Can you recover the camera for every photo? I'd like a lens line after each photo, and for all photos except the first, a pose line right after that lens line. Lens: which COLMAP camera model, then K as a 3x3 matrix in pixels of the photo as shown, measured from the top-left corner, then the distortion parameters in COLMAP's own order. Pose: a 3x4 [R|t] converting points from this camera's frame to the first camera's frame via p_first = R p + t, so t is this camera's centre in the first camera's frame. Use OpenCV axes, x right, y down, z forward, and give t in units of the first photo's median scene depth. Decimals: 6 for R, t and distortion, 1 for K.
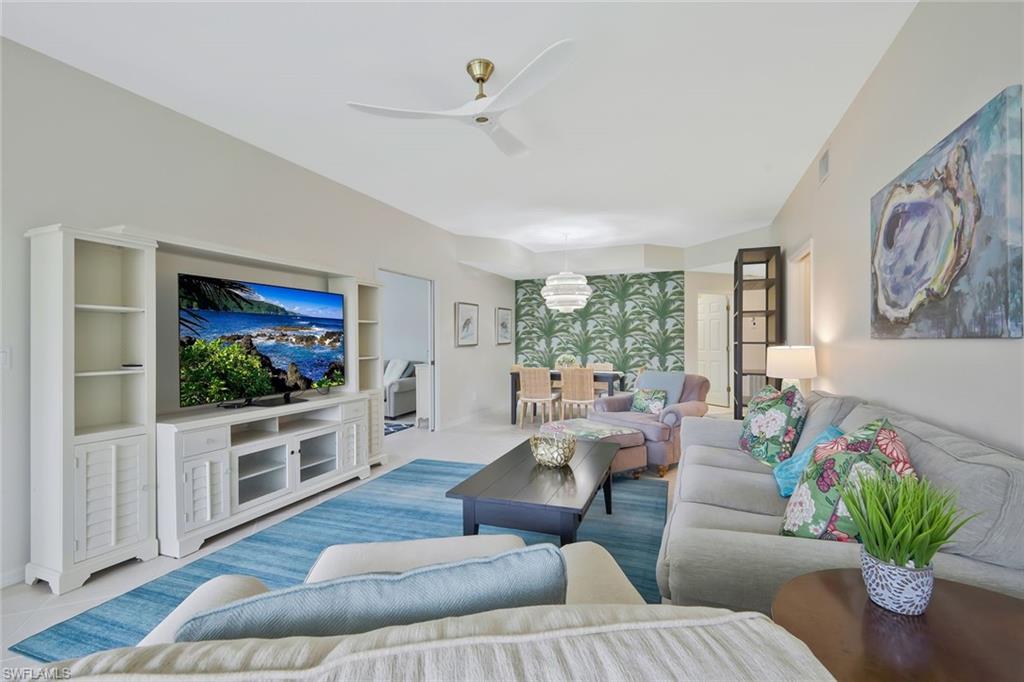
lens RADIAL K [[458.6, 0, 512.2], [0, 458.6, 340.4], [0, 0, 1]] dist [0.005461, 0.000503]
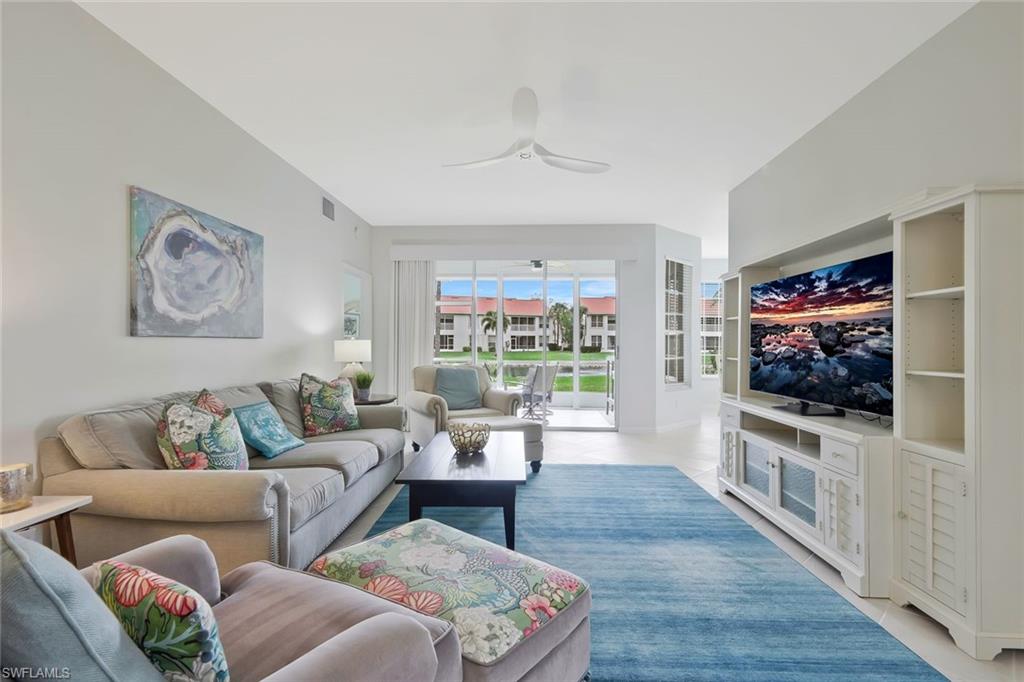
lens RADIAL K [[476.4, 0, 512.3], [0, 476.4, 340.9], [0, 0, 1]] dist [0.019708, -0.001024]
pose [[-0.942729, 0.000570, -0.333558, 0.416292], [0.001953, 0.999991, -0.003810, 0.012768], [0.333553, -0.004243, -0.942722, 2.344264]]
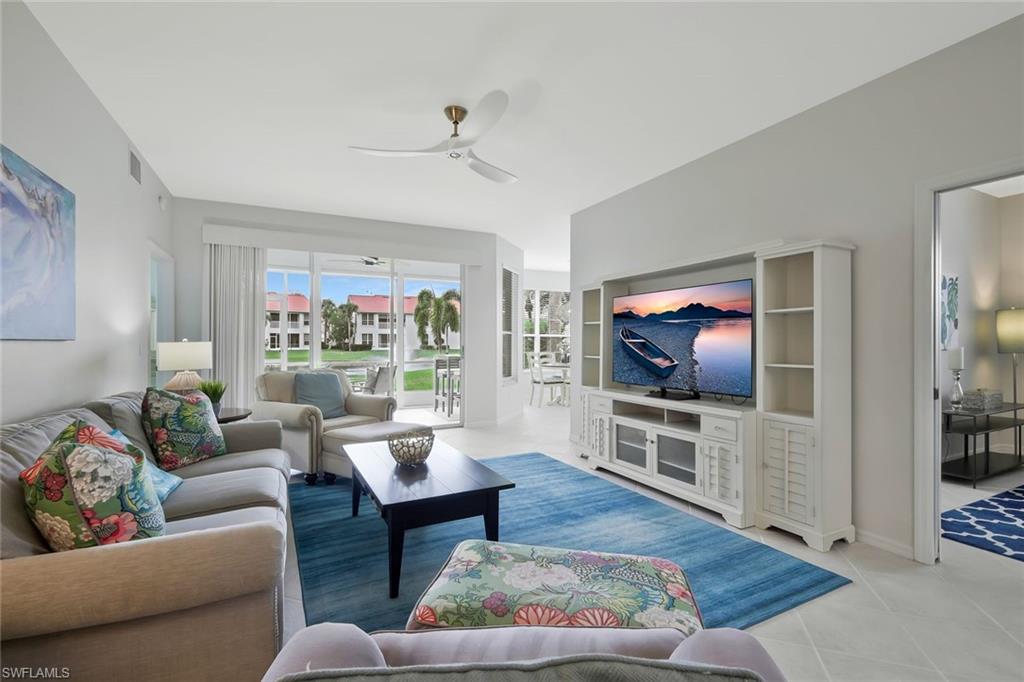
lens RADIAL K [[458.6, 0, 513.0], [0, 458.6, 341.3], [0, 0, 1]] dist [0.005461, 0.000503]
pose [[-0.665335, 0.005230, -0.746527, 0.778705], [0.004278, 0.999986, 0.003193, -0.000816], [0.746533, -0.001069, -0.665348, 2.052022]]
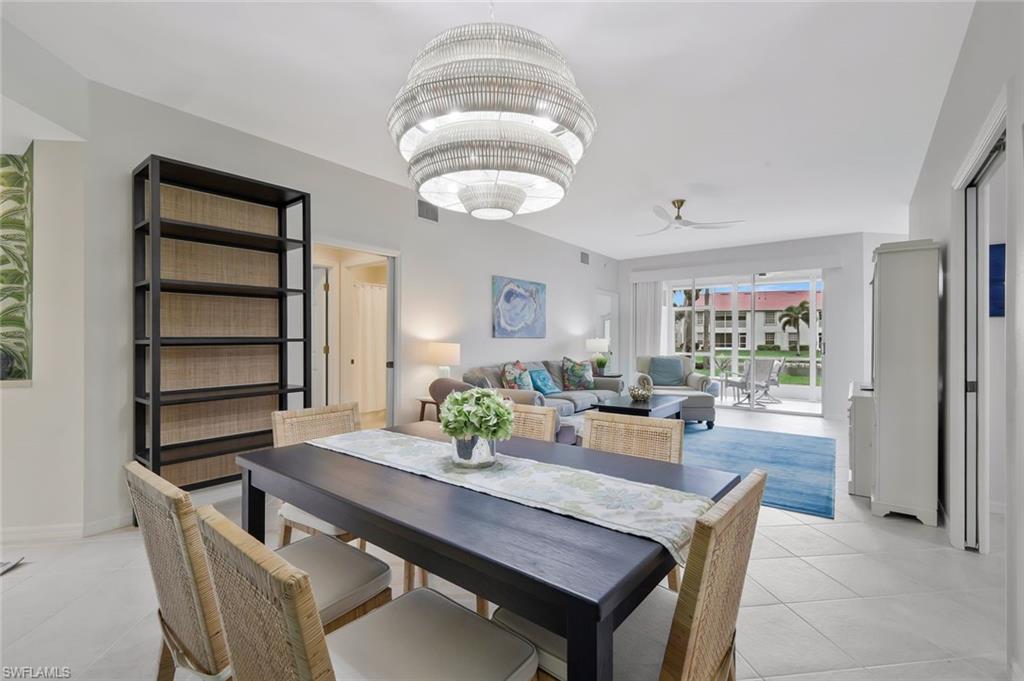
lens RADIAL K [[458.6, 0, 503.1], [0, 458.6, 342.2], [0, 0, 1]] dist [0.005461, 0.000503]
pose [[-0.957797, 0.003973, 0.287417, 0.102256], [0.004113, 0.999992, -0.000116, 0.021214], [-0.287415, 0.001071, -0.957806, 3.383675]]
